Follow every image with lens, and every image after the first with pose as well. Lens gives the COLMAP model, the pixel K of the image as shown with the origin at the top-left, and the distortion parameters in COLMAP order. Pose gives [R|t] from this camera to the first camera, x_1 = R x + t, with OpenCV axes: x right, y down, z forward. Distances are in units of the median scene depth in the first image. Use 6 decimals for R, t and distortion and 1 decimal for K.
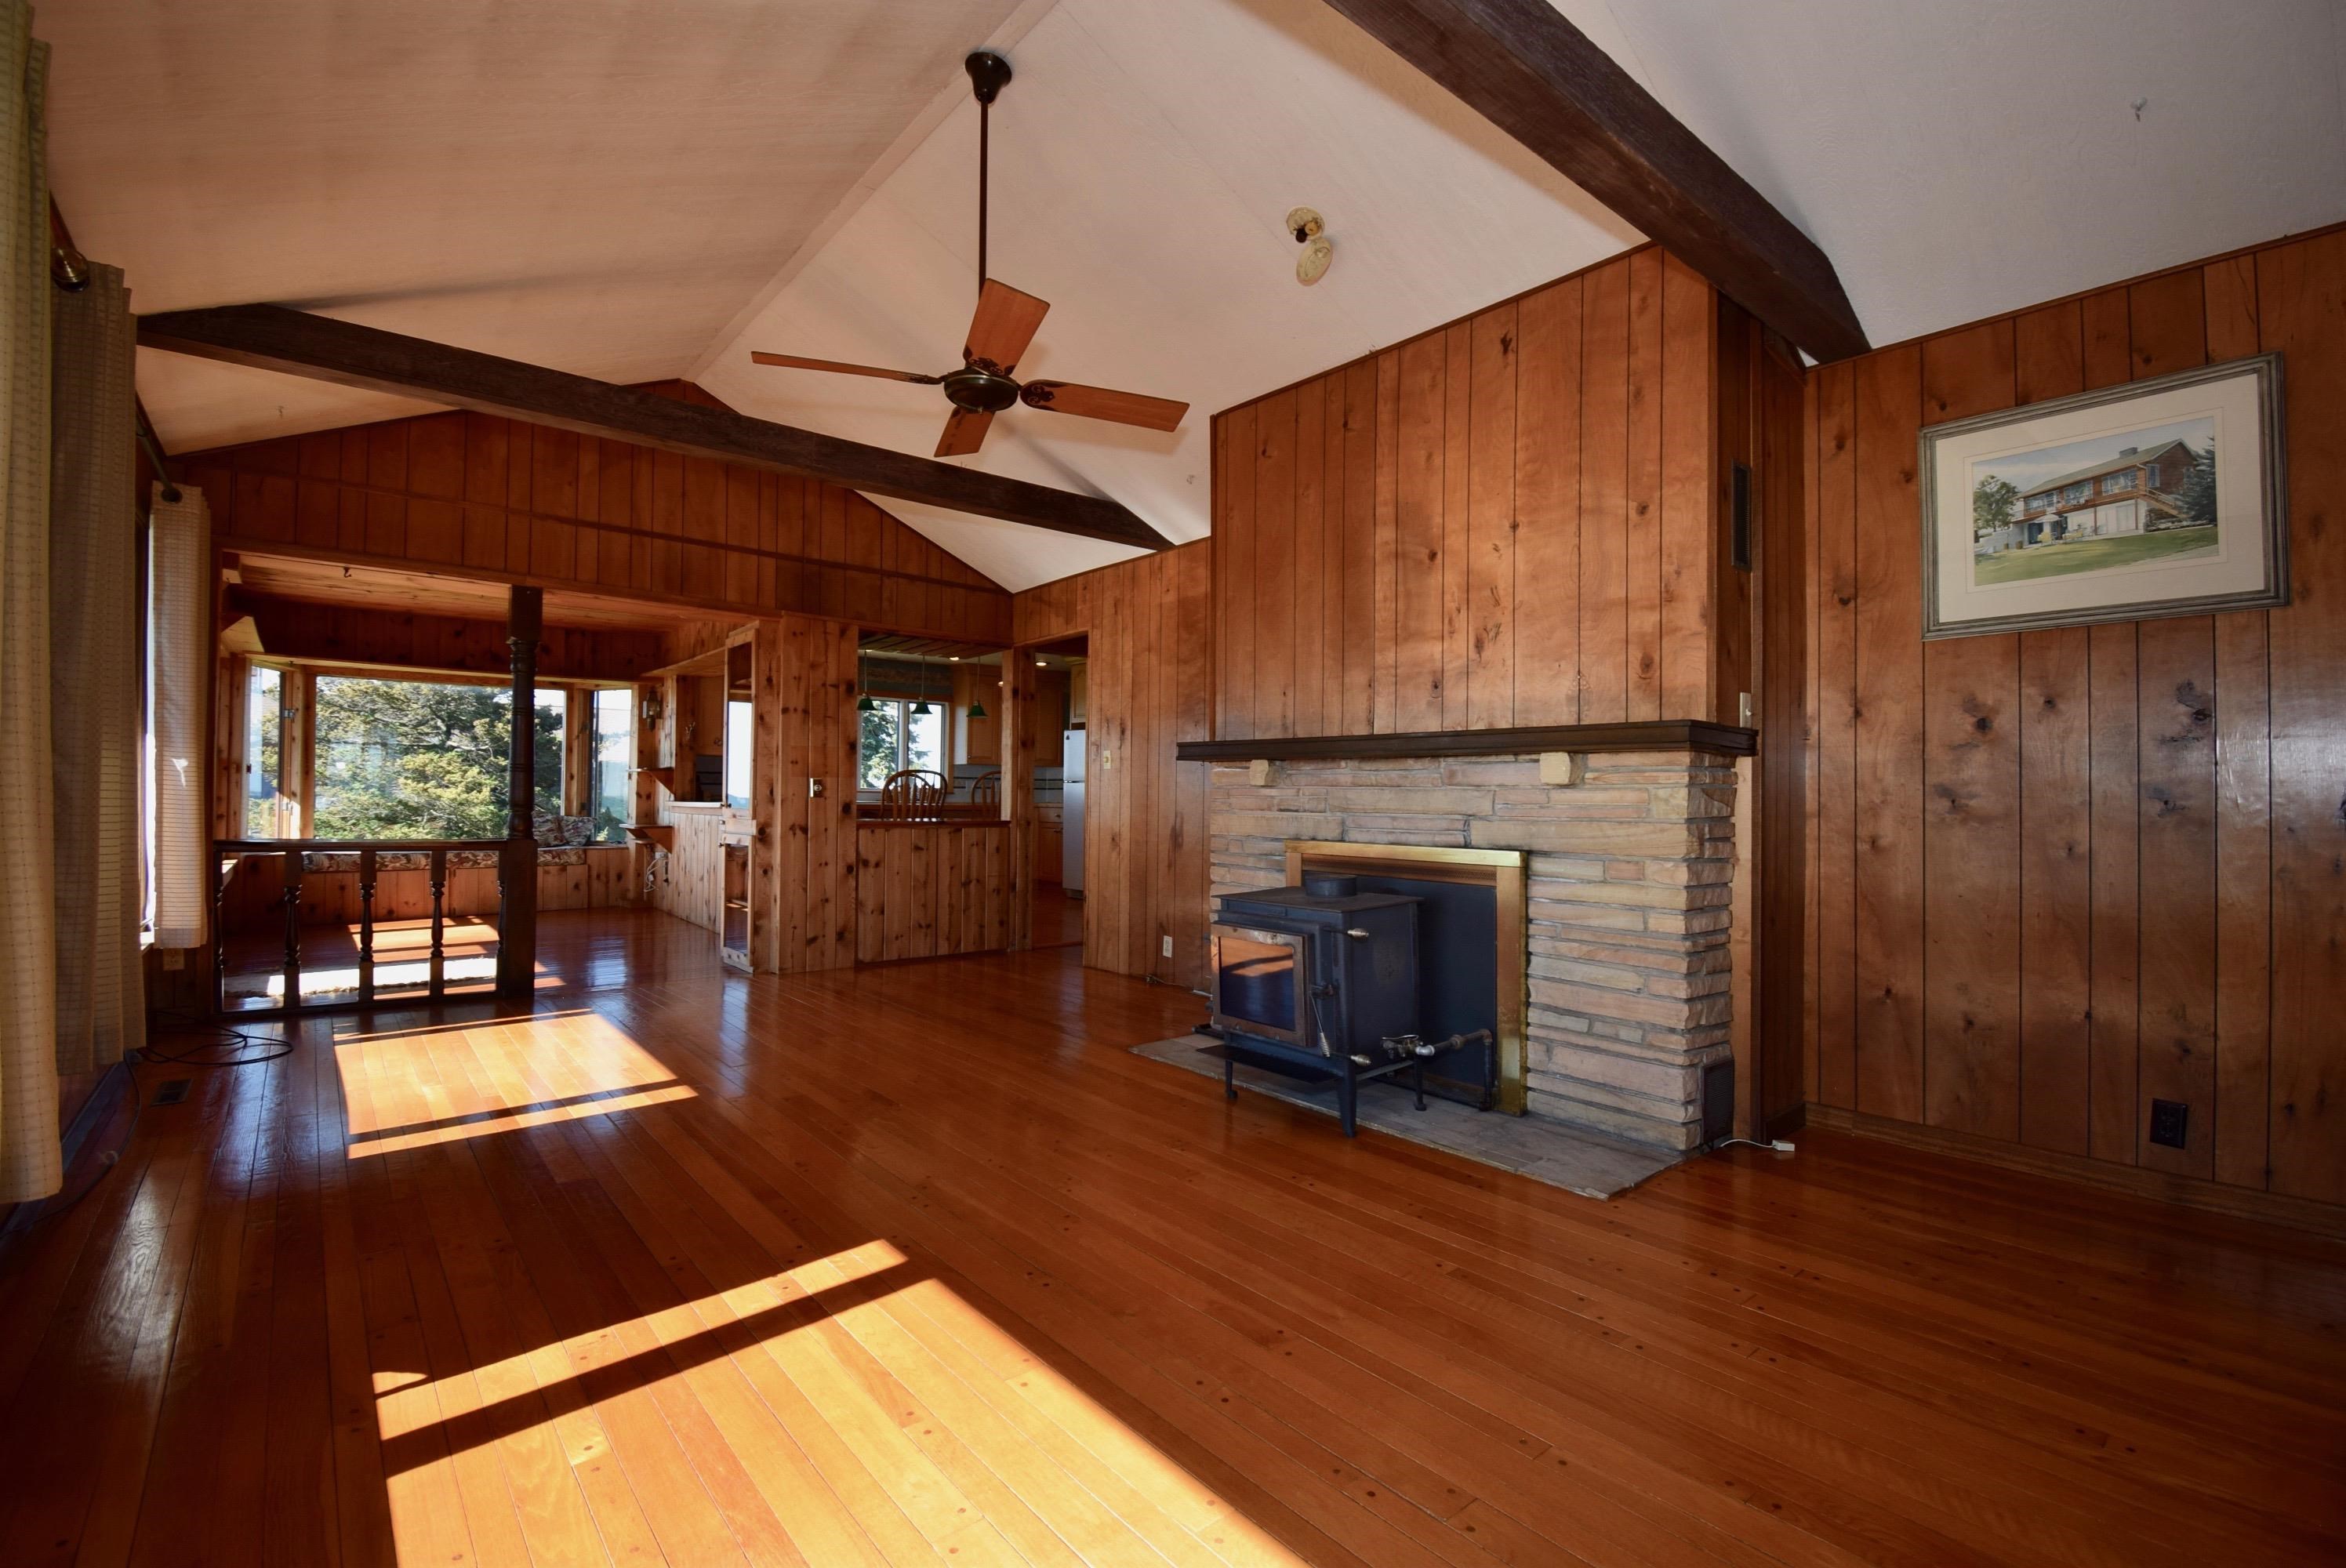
lens RADIAL K [[1047.8, 0, 1179.6], [0, 1047.8, 778.7], [0, 0, 1]] dist [0.014909, -0.023940]
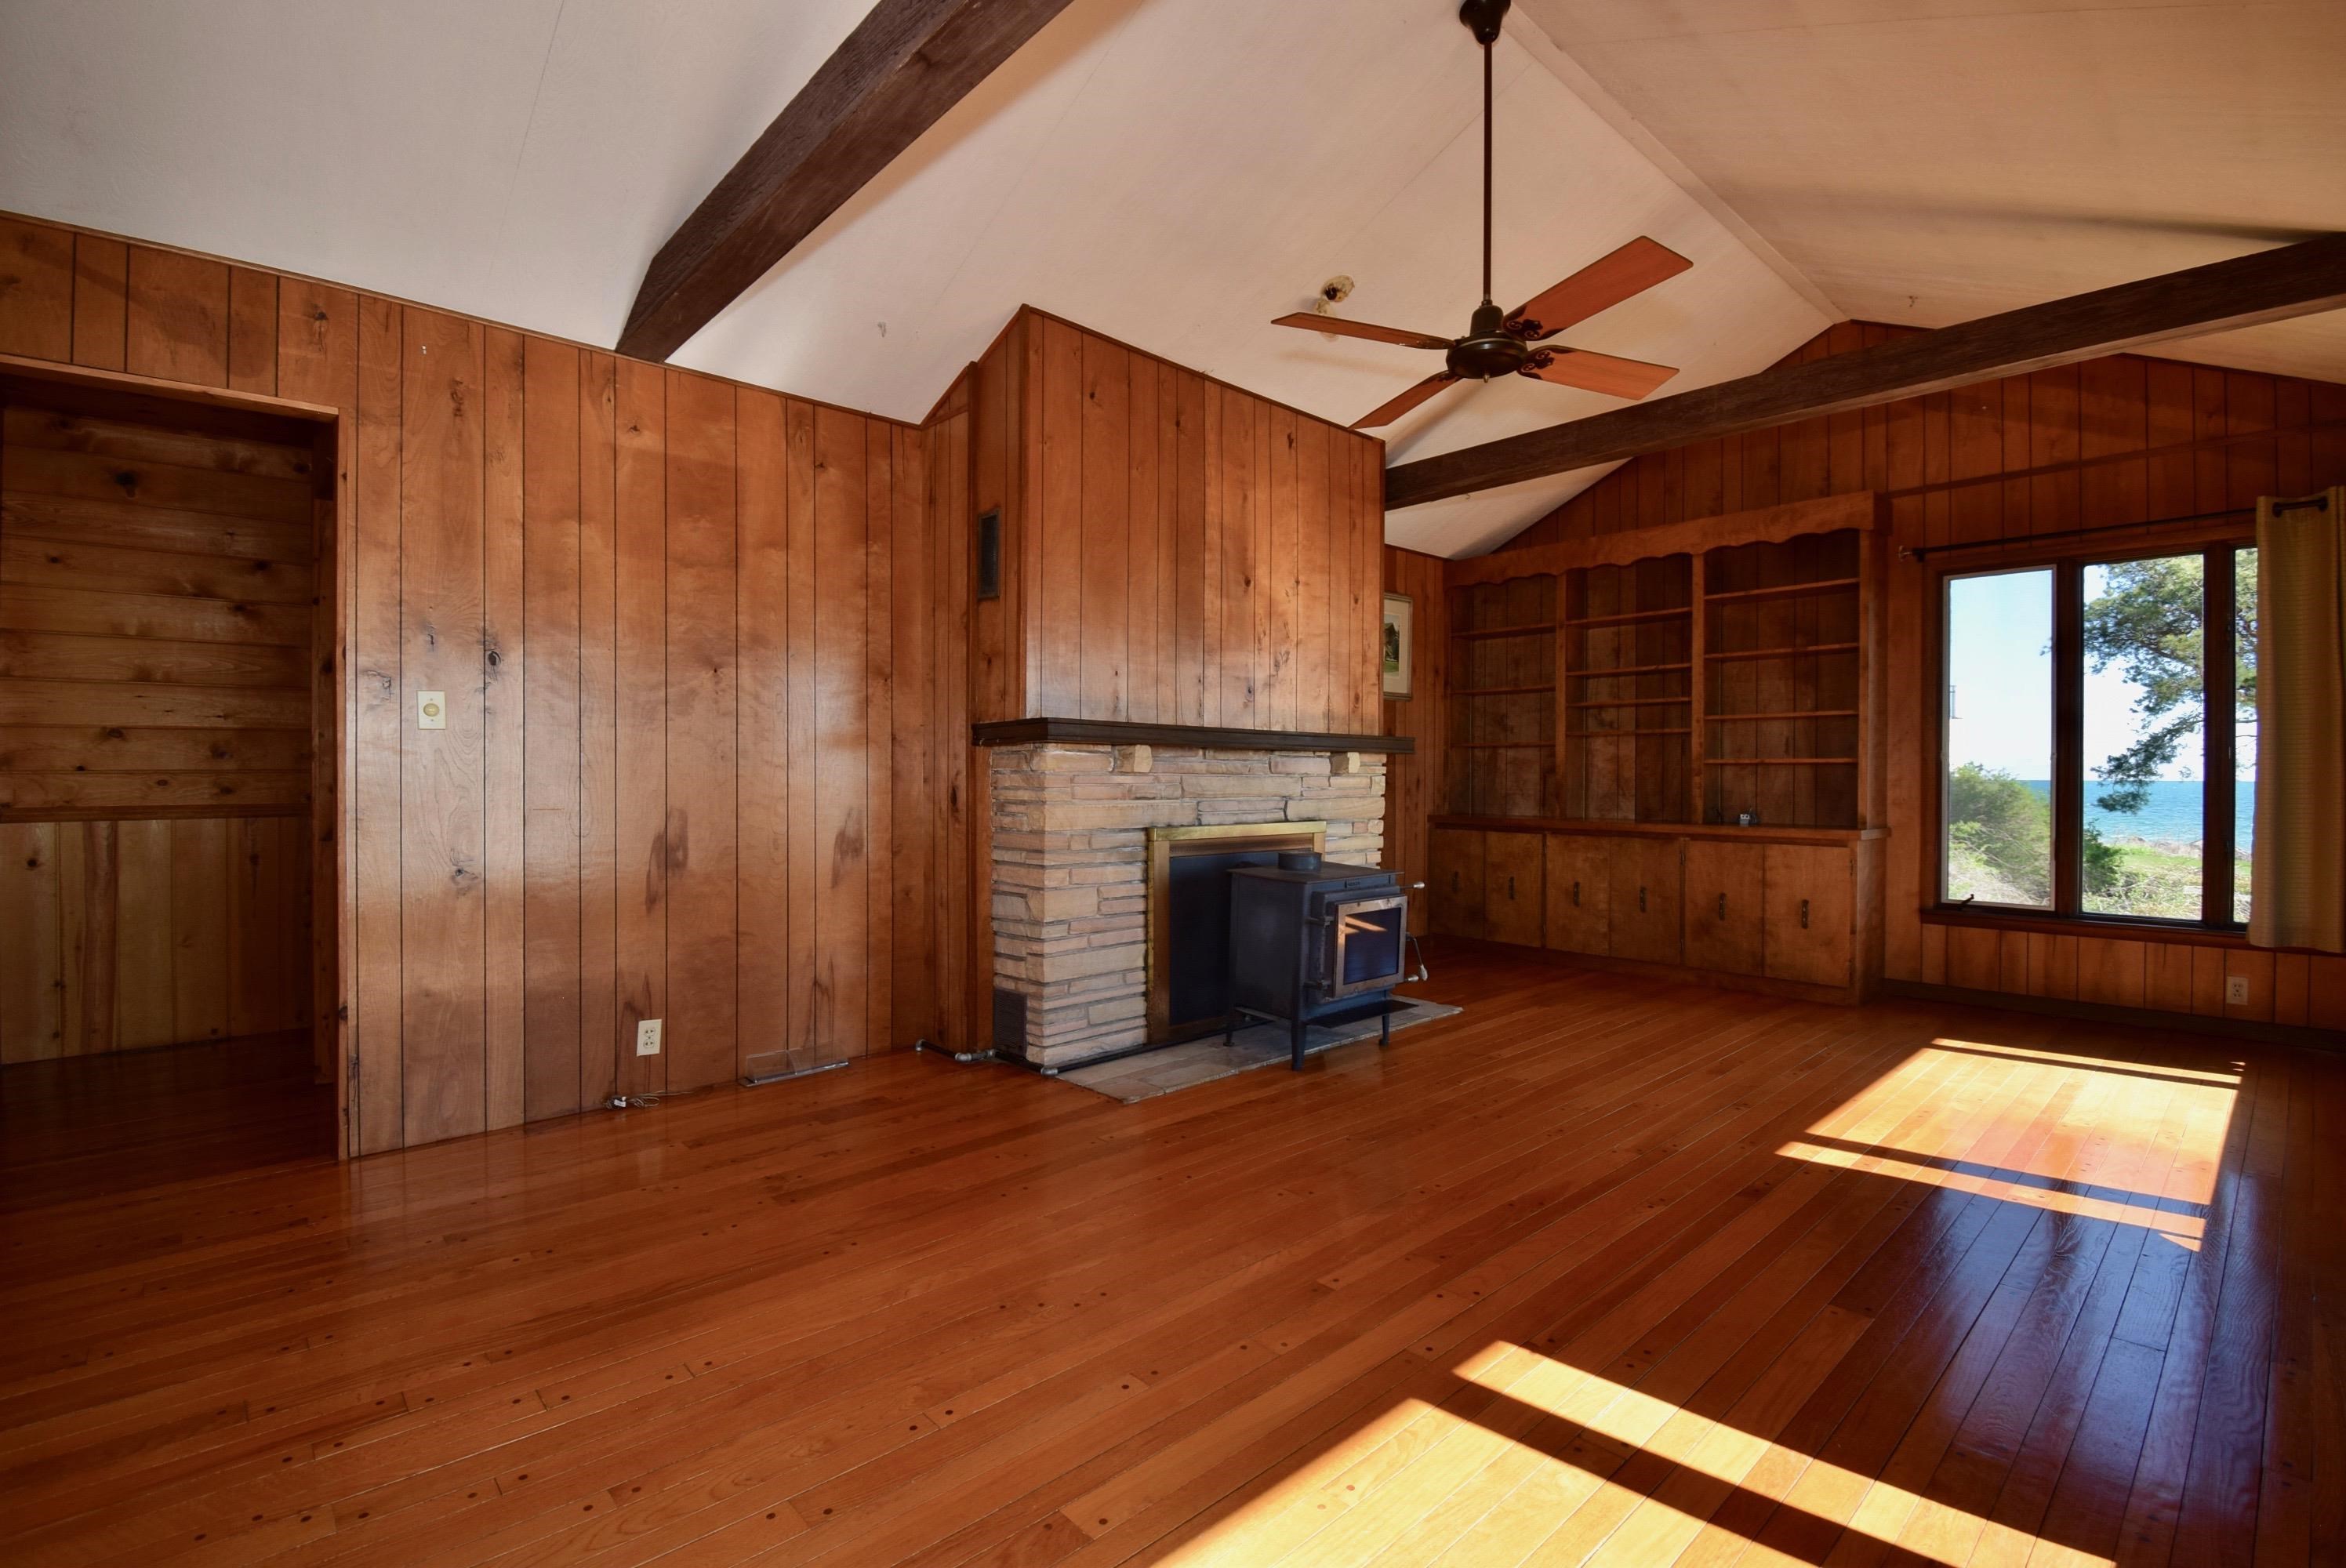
lens RADIAL K [[1054.3, 0, 1186.4], [0, 1054.3, 782.2], [0, 0, 1]] dist [0.022610, -0.030514]
pose [[-0.054502, -0.013236, 0.998426, -0.969713], [-0.020488, 0.999716, 0.012134, 0.003432], [-0.998303, -0.019794, -0.054758, 1.139278]]
